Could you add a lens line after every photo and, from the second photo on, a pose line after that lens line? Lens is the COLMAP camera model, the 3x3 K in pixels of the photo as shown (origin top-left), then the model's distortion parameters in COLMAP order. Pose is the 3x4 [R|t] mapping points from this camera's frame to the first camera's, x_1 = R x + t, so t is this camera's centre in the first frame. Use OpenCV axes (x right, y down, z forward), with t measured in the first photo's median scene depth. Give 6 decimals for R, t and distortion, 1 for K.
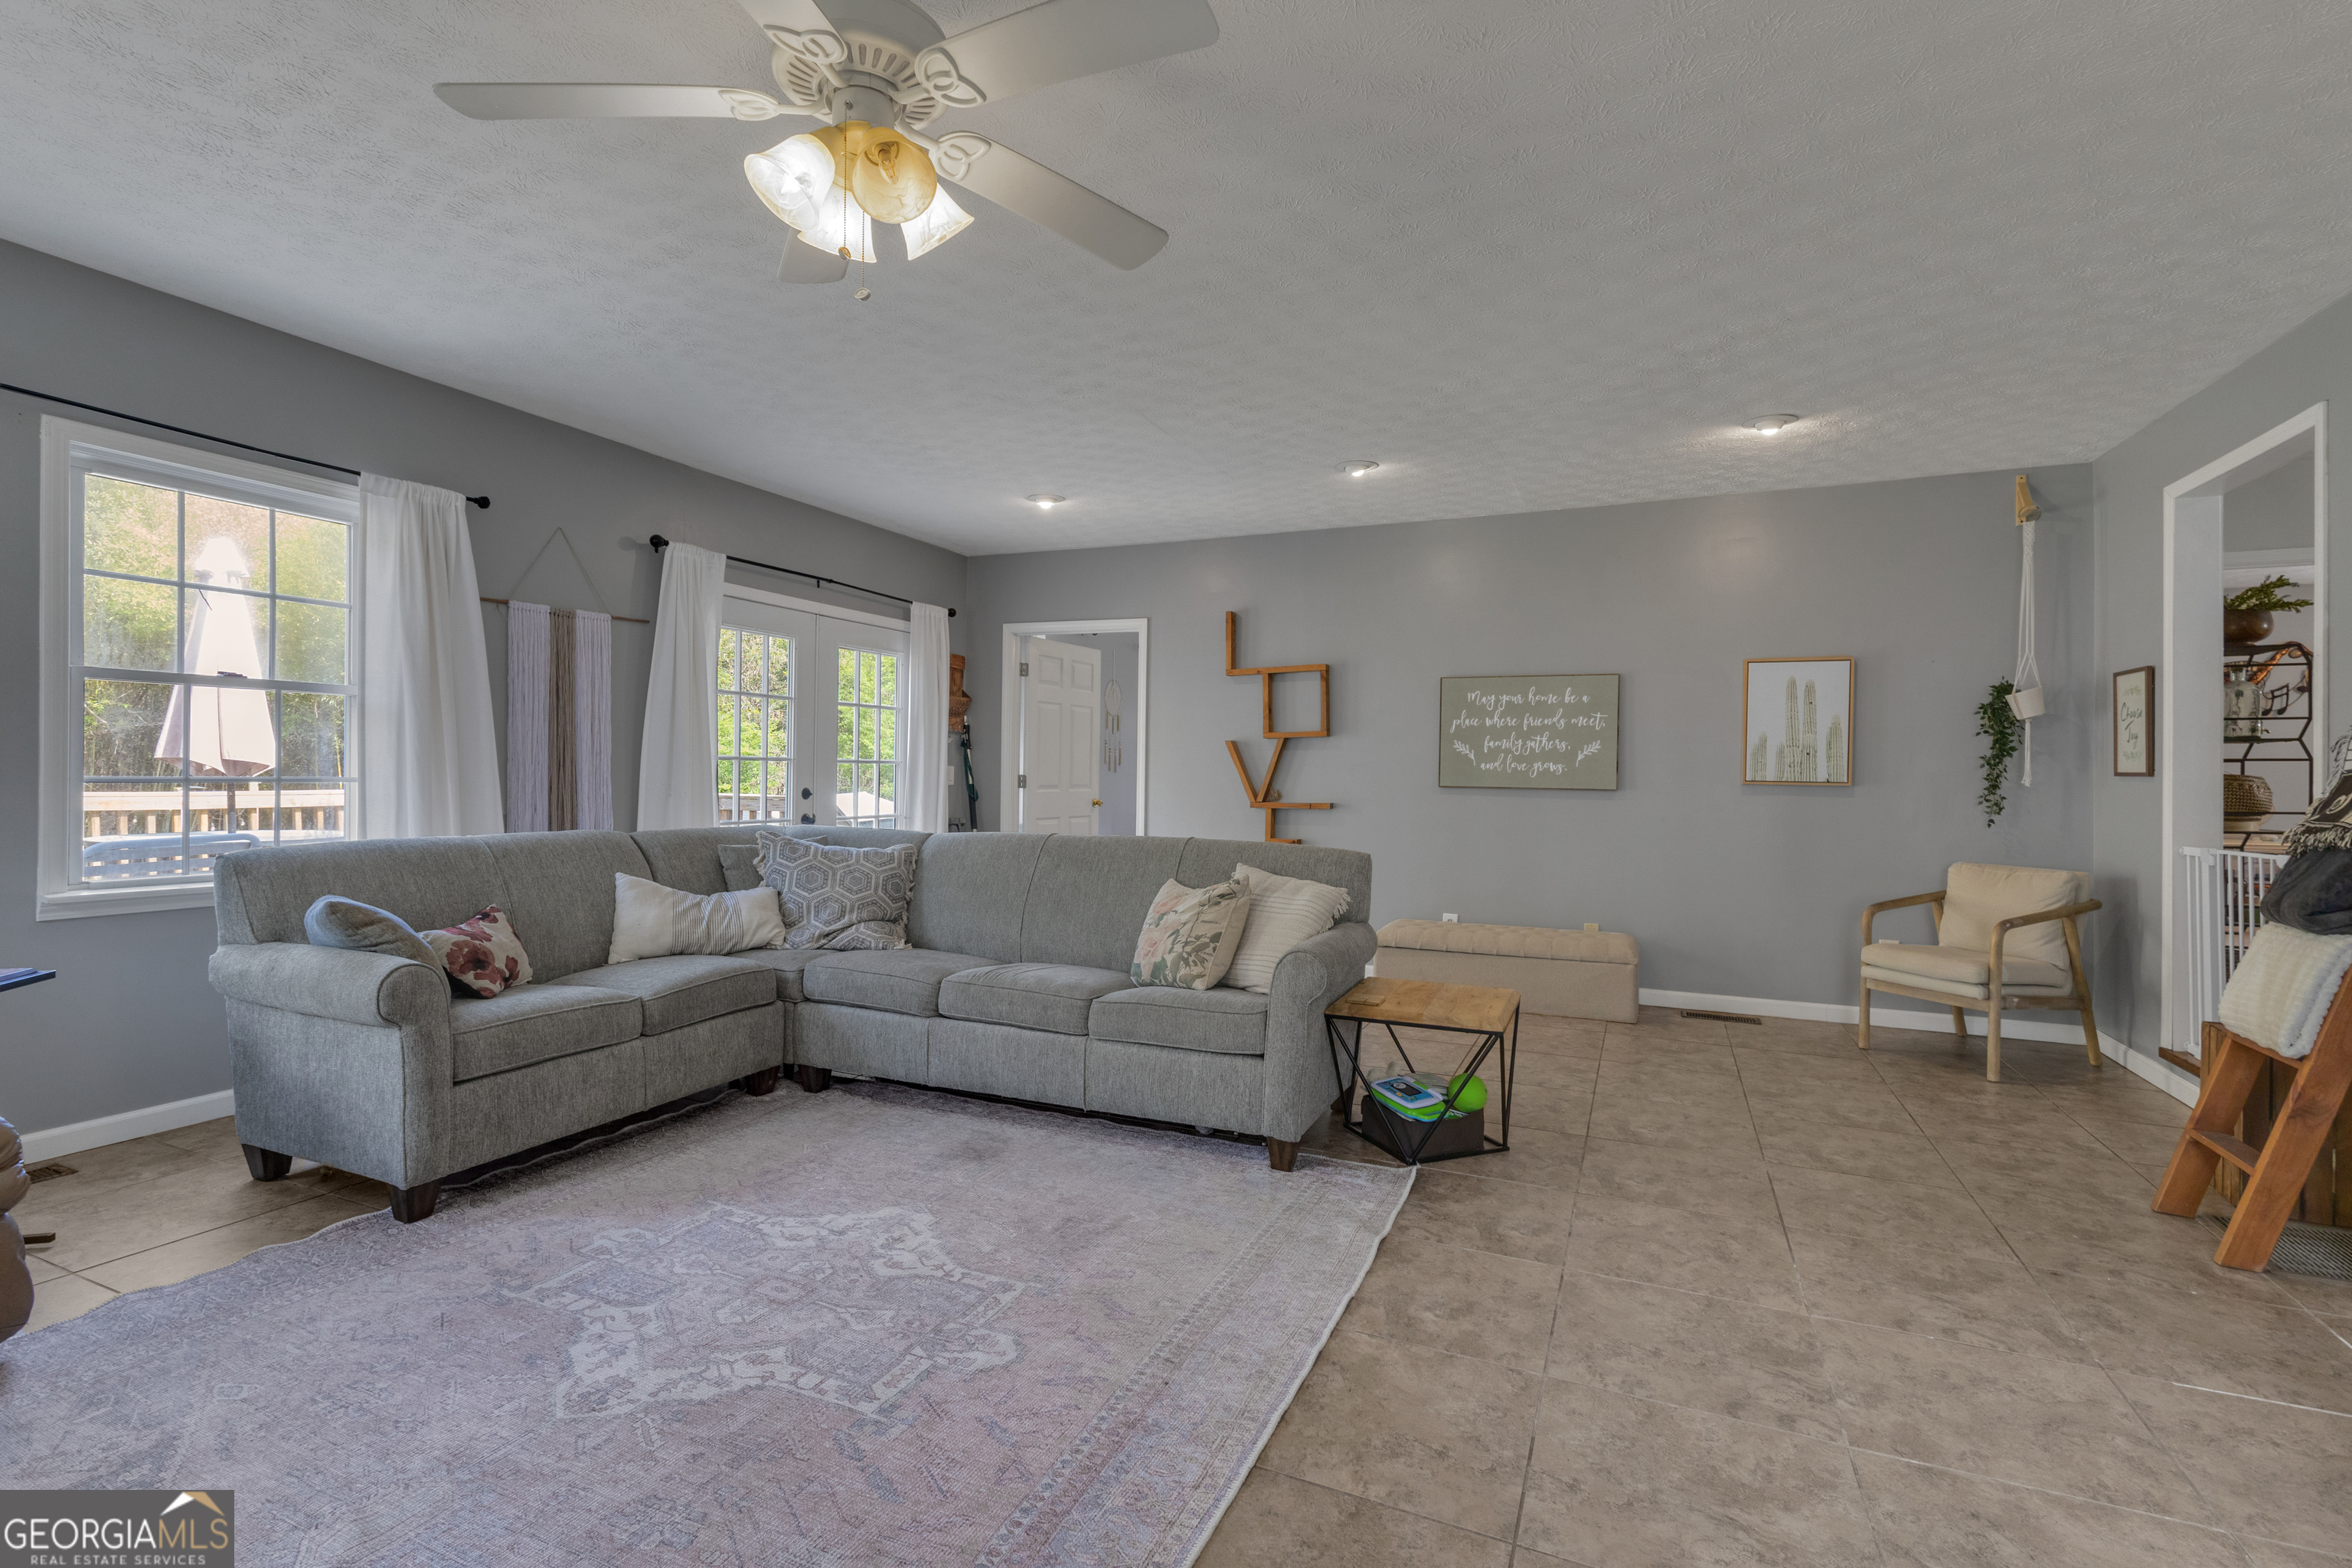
lens RADIAL K [[1076.8, 0, 1164.5], [0, 1076.8, 779.9], [0, 0, 1]] dist [0.004321, -0.000187]
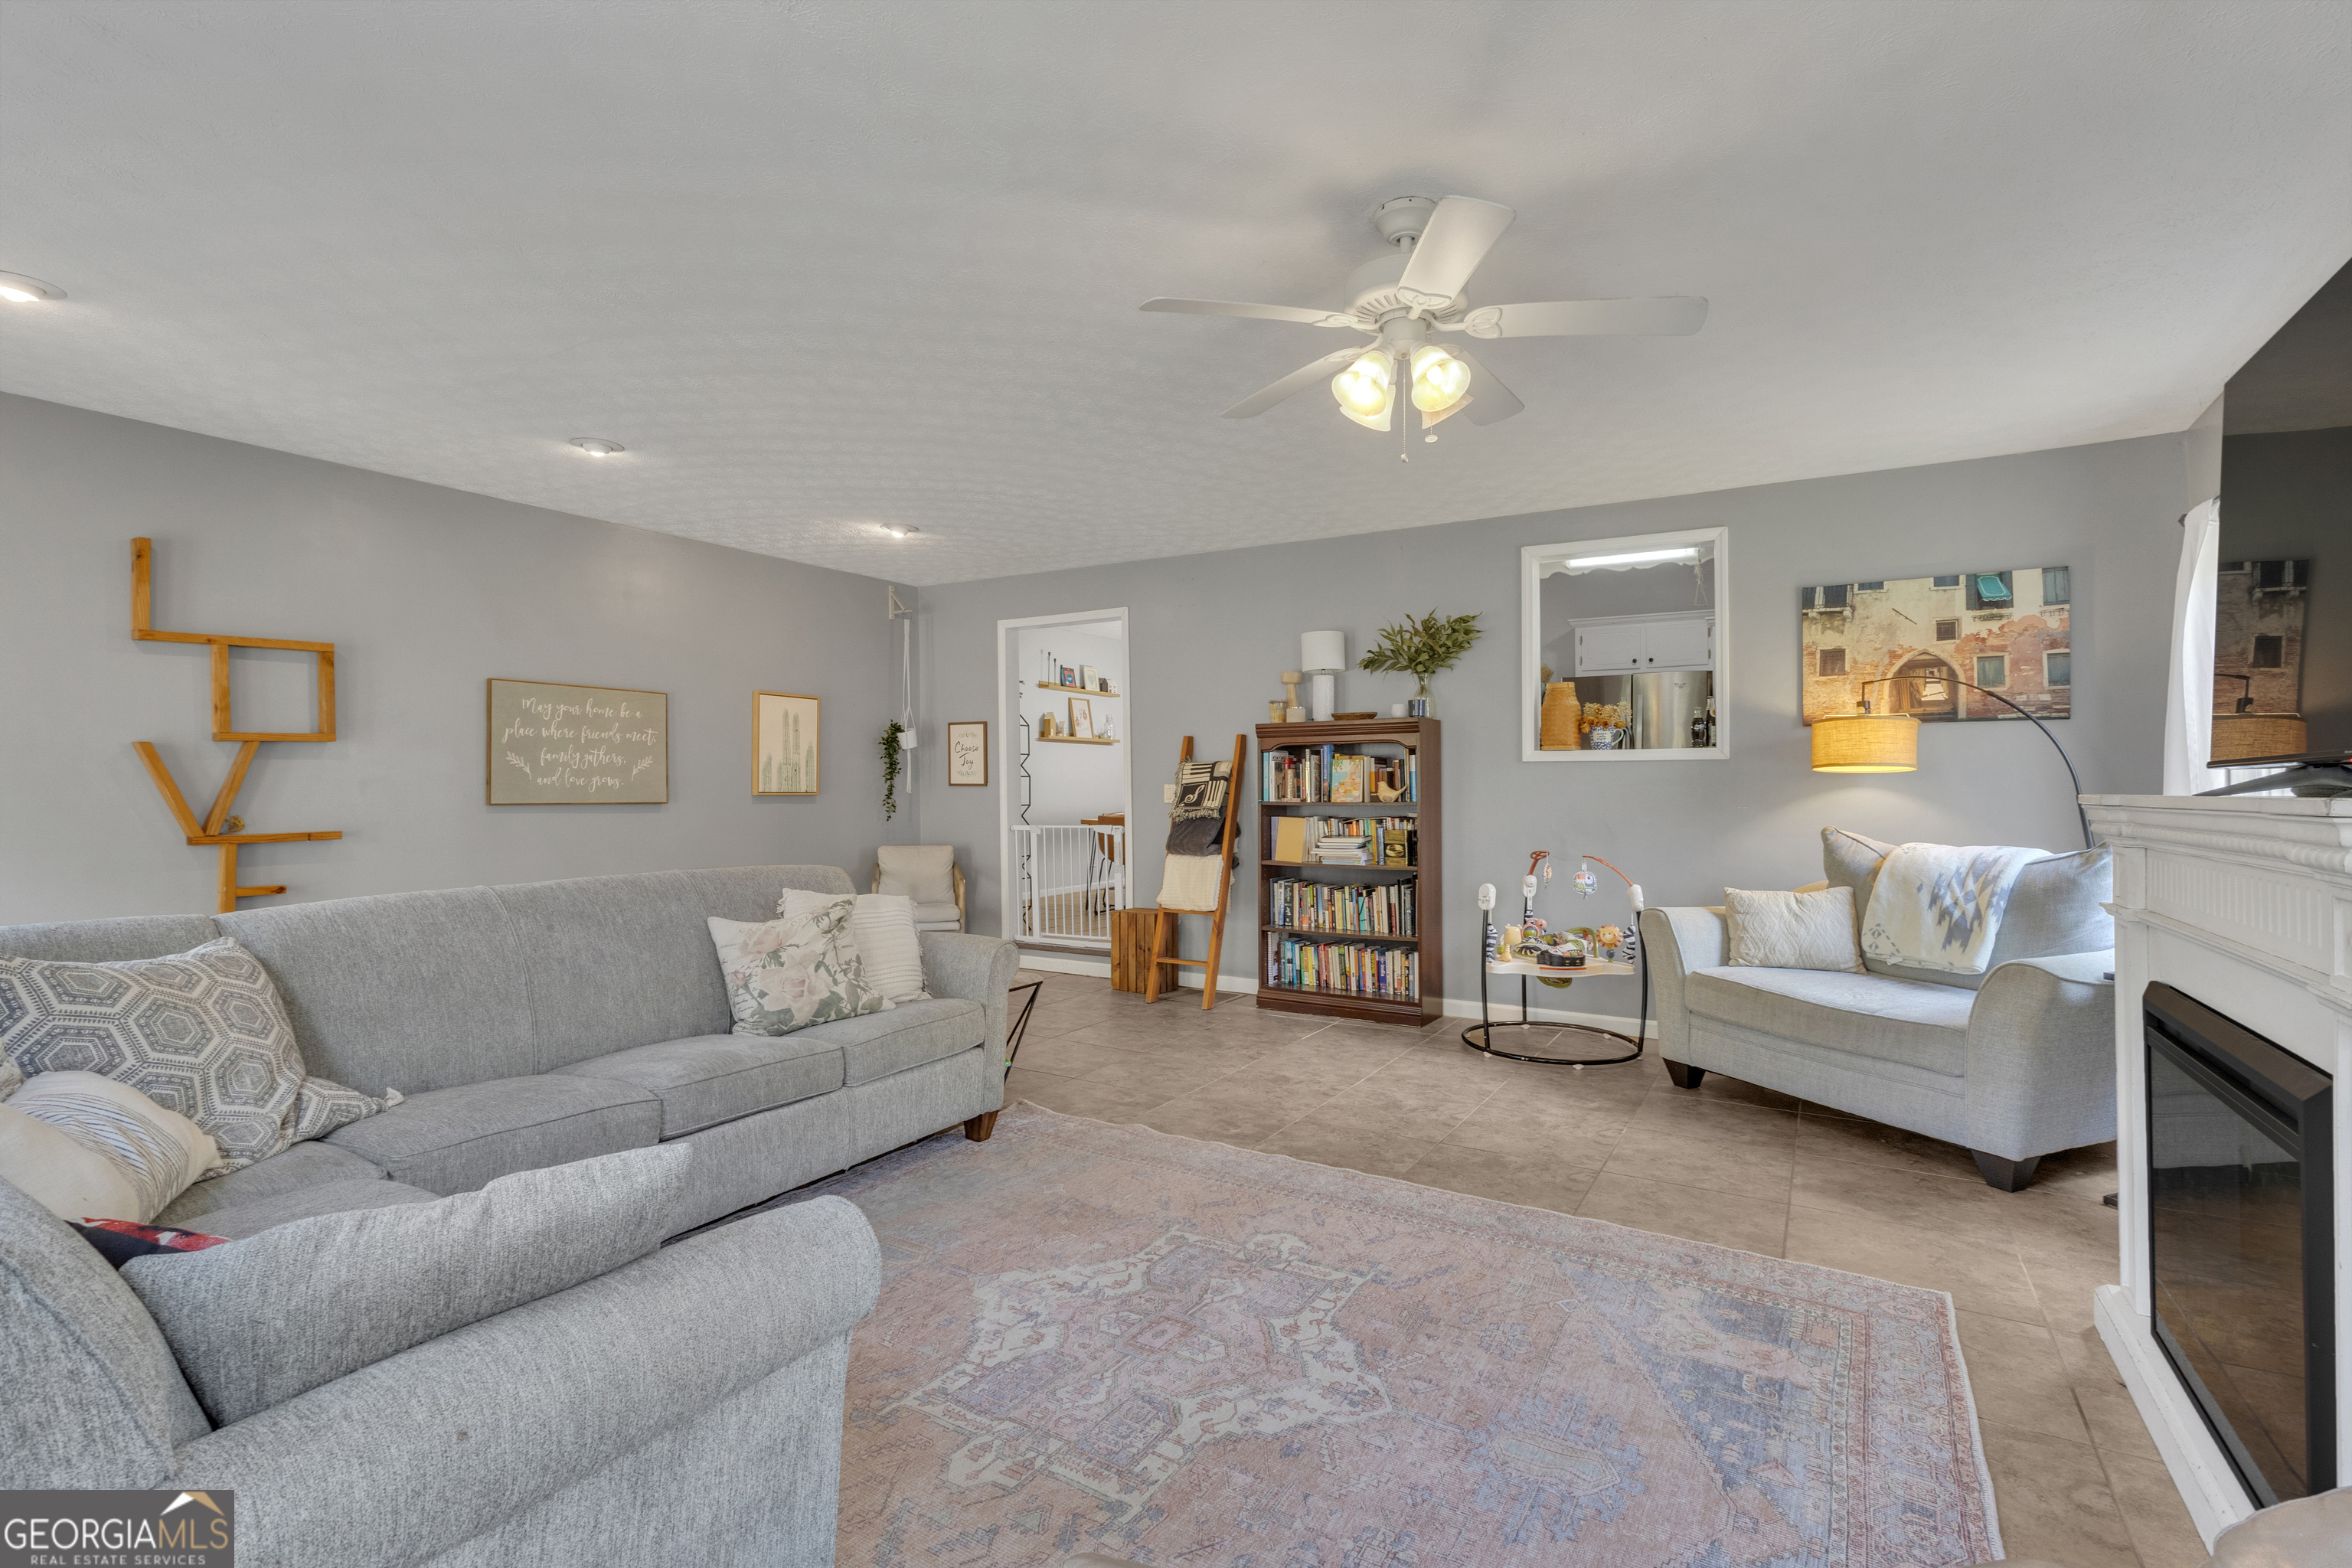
lens RADIAL K [[1076.8, 0, 1177.0], [0, 1076.8, 774.7], [0, 0, 1]] dist [0.004321, -0.000187]
pose [[0.124549, 0.000213, 0.992213, -1.138600], [0.008935, 0.999959, -0.001336, -0.025044], [-0.992173, 0.009032, 0.124542, 0.742664]]
